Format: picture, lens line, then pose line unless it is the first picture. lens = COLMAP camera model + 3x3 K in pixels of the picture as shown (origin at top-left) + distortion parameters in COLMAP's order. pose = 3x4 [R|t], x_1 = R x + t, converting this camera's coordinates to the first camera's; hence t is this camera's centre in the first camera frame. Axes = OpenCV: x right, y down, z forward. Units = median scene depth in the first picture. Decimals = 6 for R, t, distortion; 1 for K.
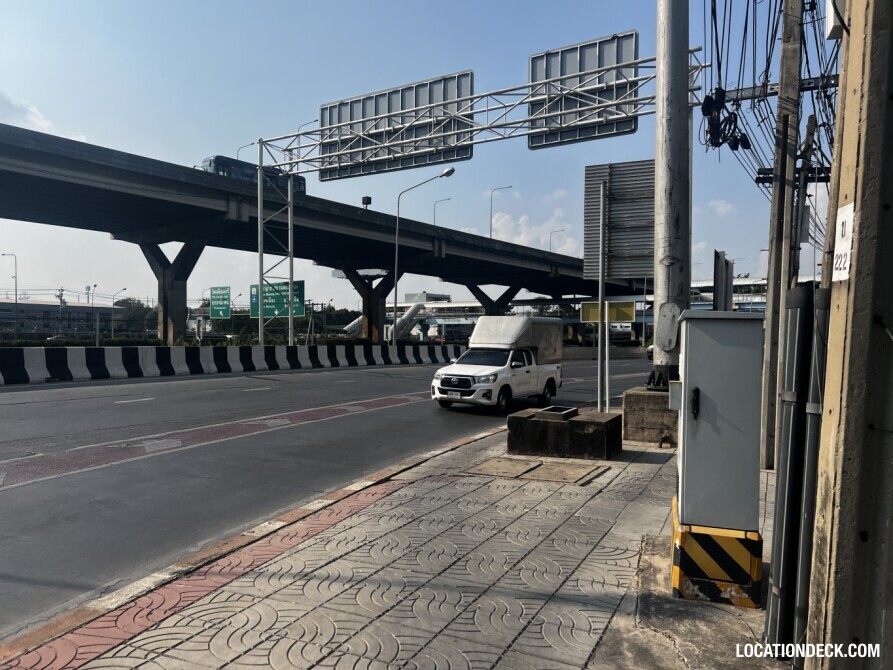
lens RADIAL K [[594.3, 0, 458.0], [0, 594.3, 330.5], [0, 0, 1]] dist [-0.000670, -0.039808]
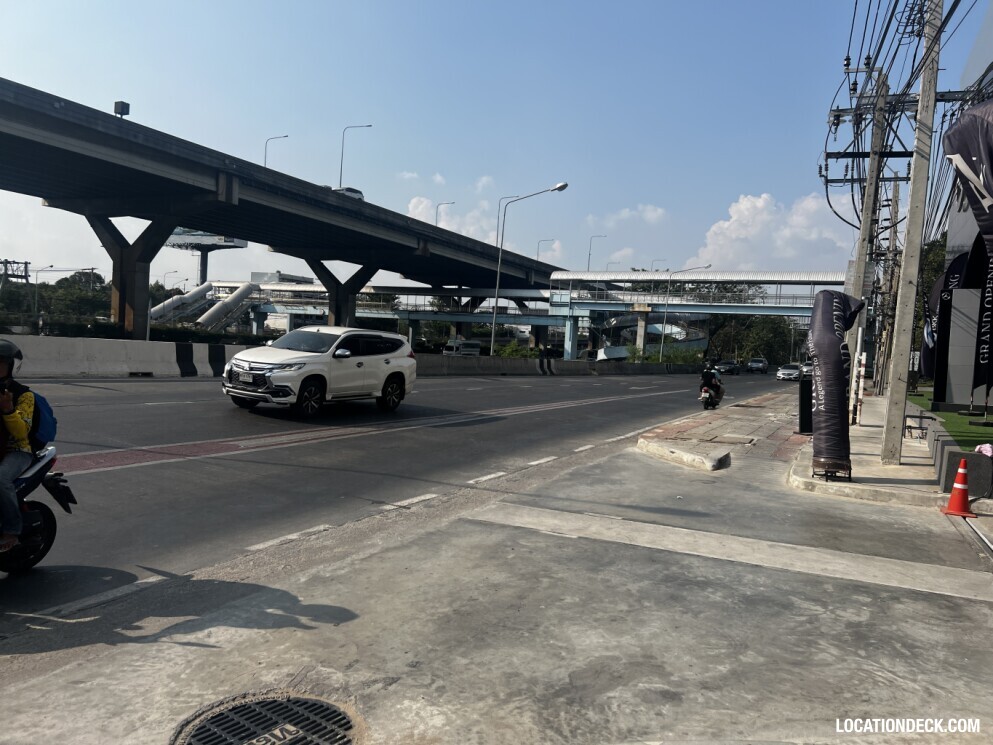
lens RADIAL K [[663.1, 0, 496.5], [0, 663.1, 372.5], [0, 0, 1]] dist [-0.001533, -0.006126]
pose [[0.980018, 0.043494, 0.194095, 0.451458], [-0.055032, 0.996999, 0.054451, 0.015607], [-0.191144, -0.064044, 0.979470, 0.853795]]
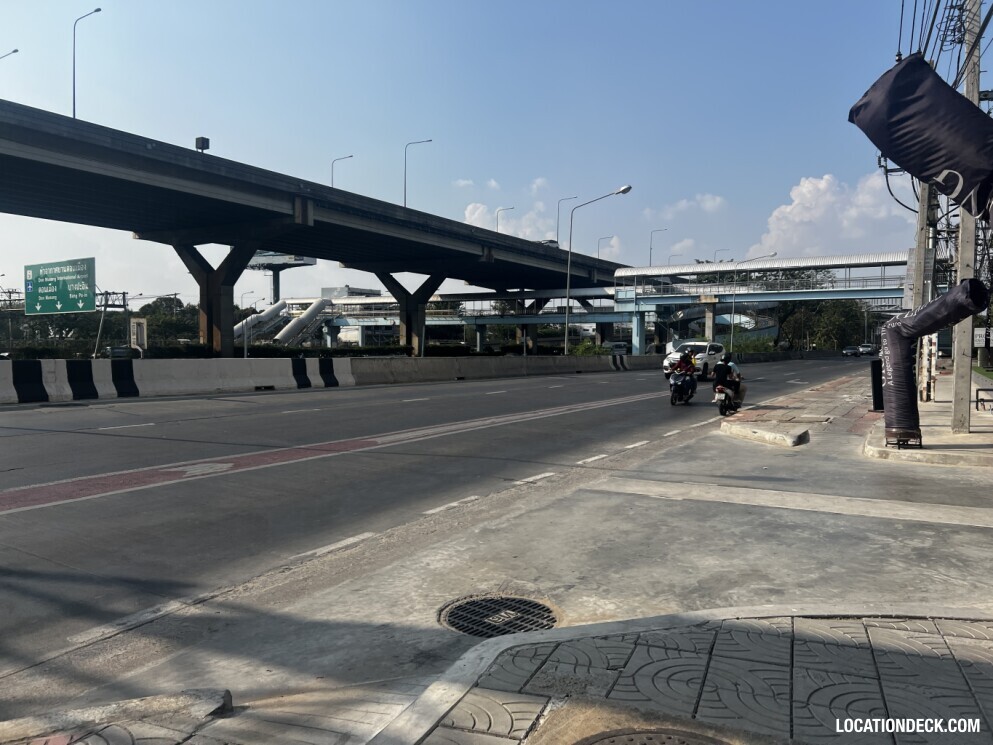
lens RADIAL K [[664.9, 0, 508.3], [0, 664.9, 359.8], [0, 0, 1]] dist [-0.007986, -0.006091]
pose [[0.993184, -0.006050, 0.116397, 0.410286], [0.001930, 0.999369, 0.035470, 0.015644], [-0.116538, -0.035004, 0.992569, 0.786320]]
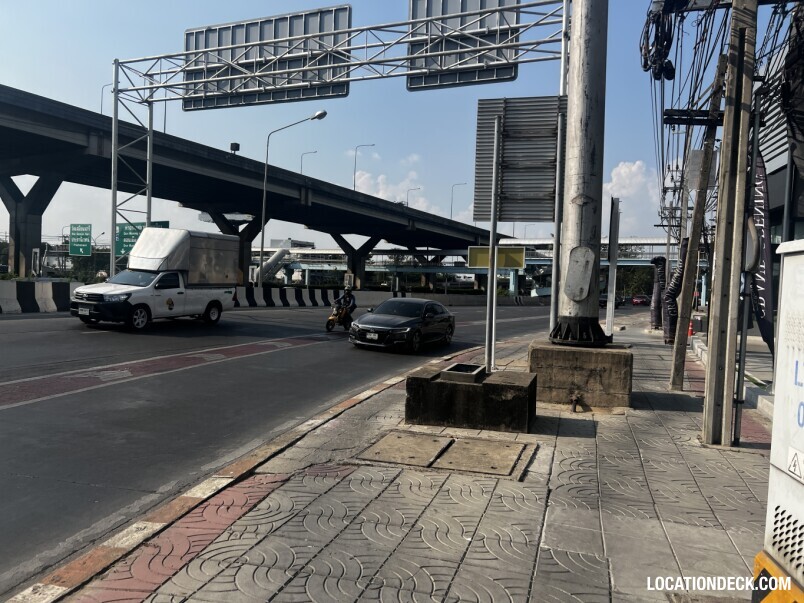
lens RADIAL K [[538.0, 0, 398.1], [0, 538.0, 294.3], [0, 0, 1]] dist [0.007286, -0.017001]
pose [[0.988889, 0.028131, 0.145967, -0.015042], [-0.032624, 0.999062, 0.028478, 0.004682], [-0.145029, -0.032924, 0.988879, 0.116156]]
